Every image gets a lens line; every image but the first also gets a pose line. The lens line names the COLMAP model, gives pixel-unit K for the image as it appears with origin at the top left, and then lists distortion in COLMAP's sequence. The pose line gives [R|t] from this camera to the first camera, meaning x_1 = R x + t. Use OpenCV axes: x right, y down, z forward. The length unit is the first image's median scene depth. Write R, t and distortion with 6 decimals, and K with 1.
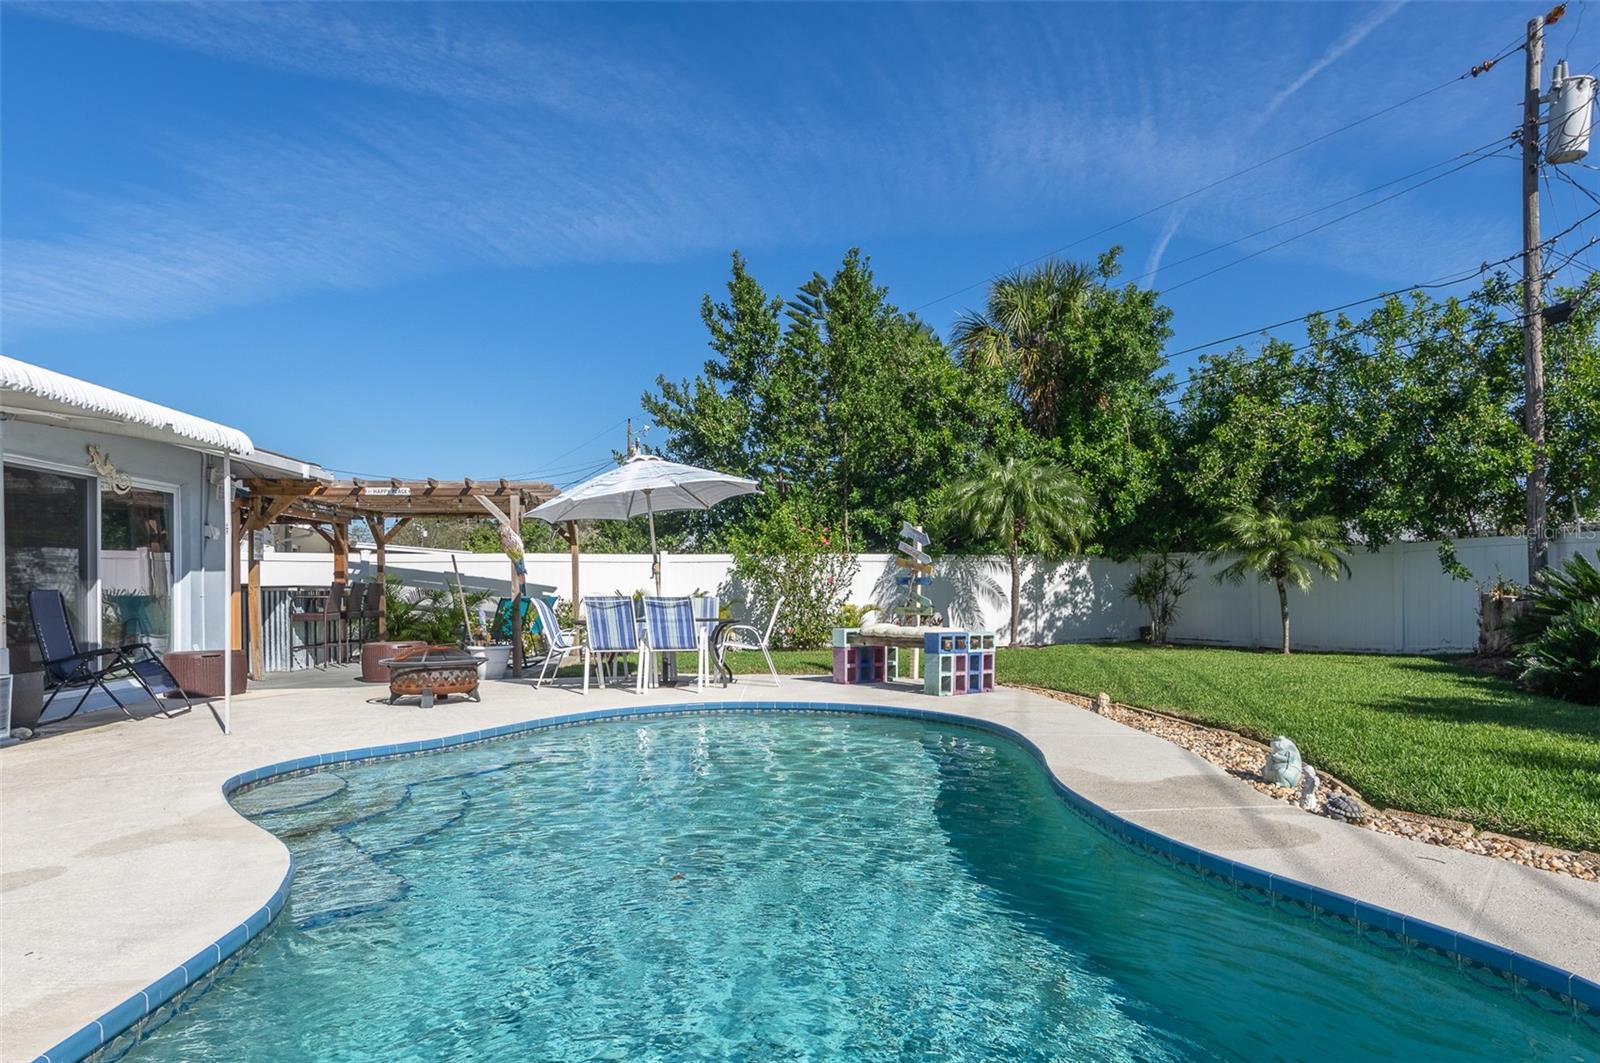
lens RADIAL K [[920.5, 0, 828.6], [0, 920.5, 602.6], [0, 0, 1]] dist [-0.001326, -0.001766]
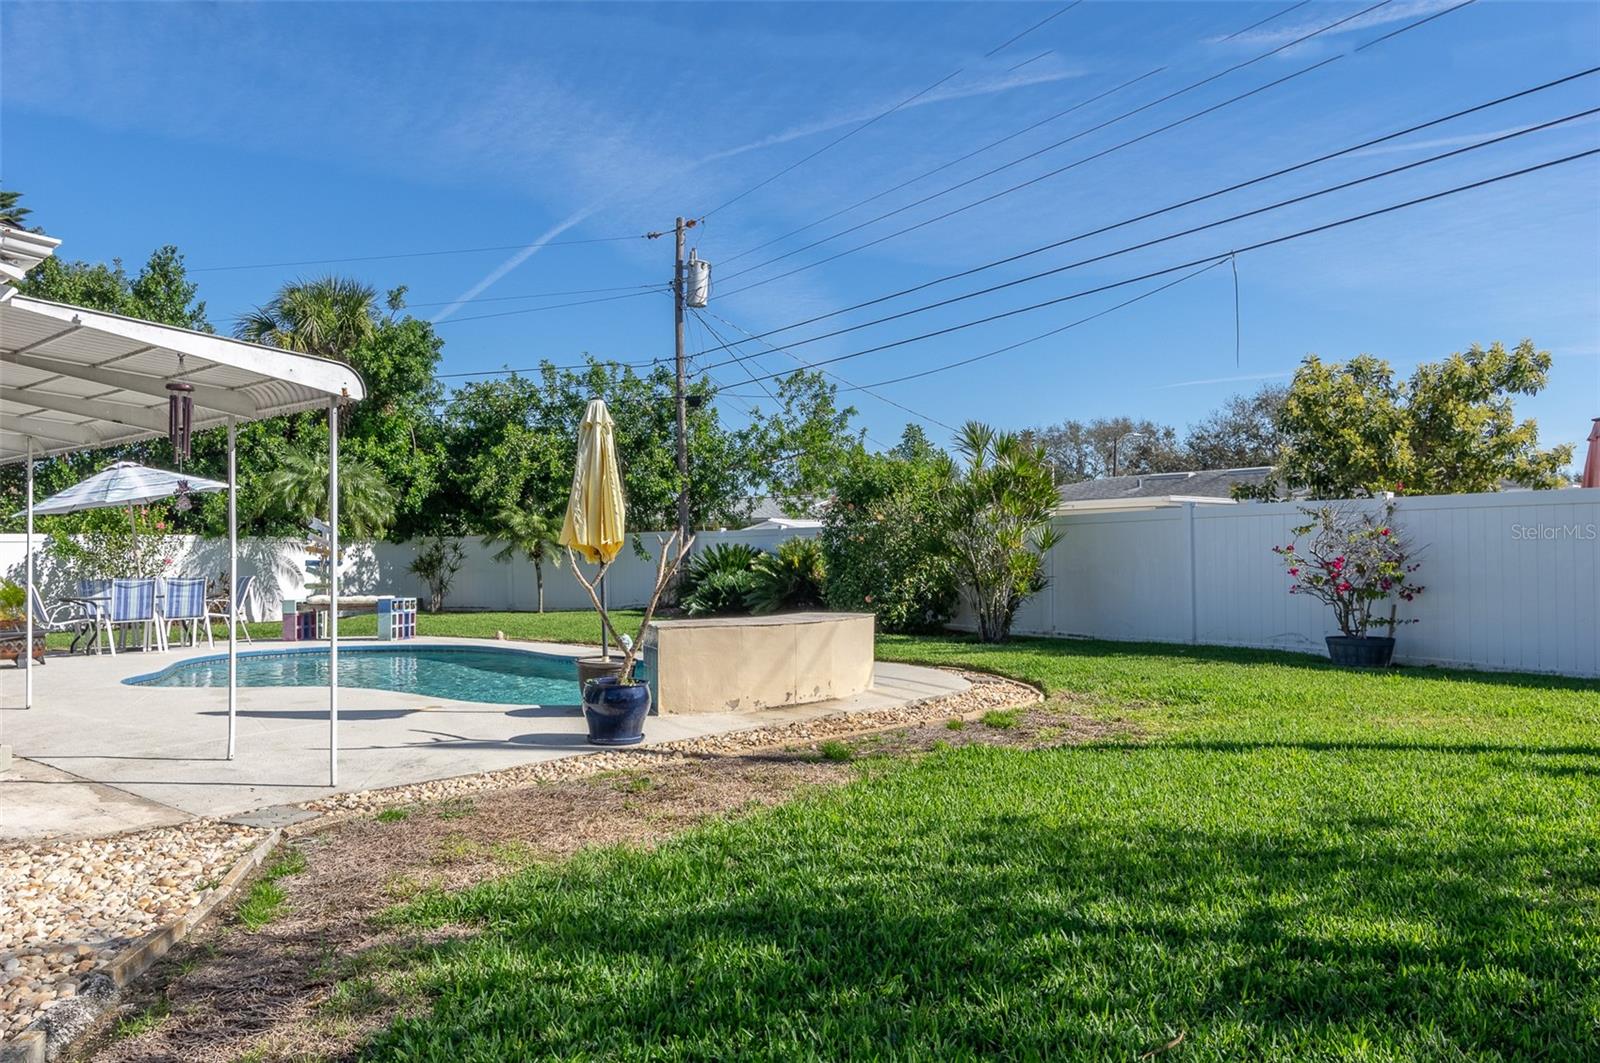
lens RADIAL K [[1085.0, 0, 803.5], [0, 1085.0, 540.4], [0, 0, 1]] dist [-0.000790, -0.001657]
pose [[0.695796, 0.009395, 0.718178, -0.415431], [0.015971, 0.999465, -0.028547, -0.000671], [-0.718061, 0.031333, 0.695274, -0.436330]]
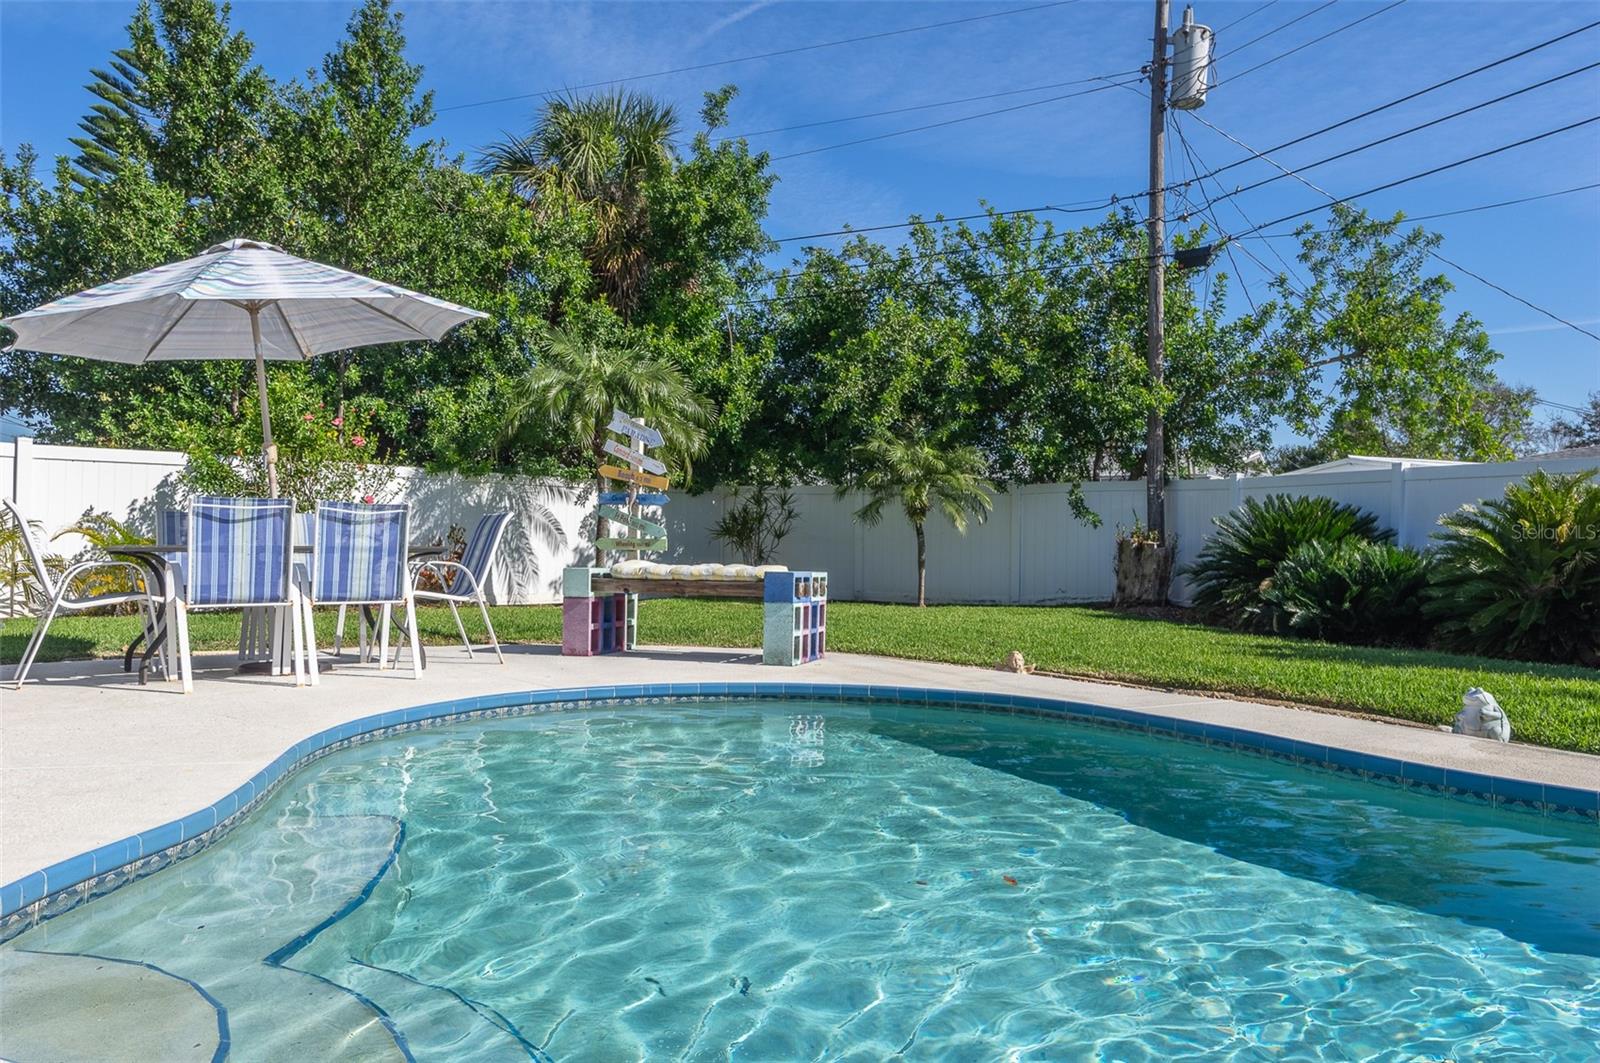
lens RADIAL K [[1152.9, 0, 800.0], [0, 1152.9, 531.5], [0, 0, 1]] dist [0.005669, -0.000855]
pose [[0.826381, 0.024711, 0.562569, -0.212158], [-0.012628, 0.999599, -0.025358, 0.014962], [-0.562970, 0.013851, 0.826361, 0.183164]]
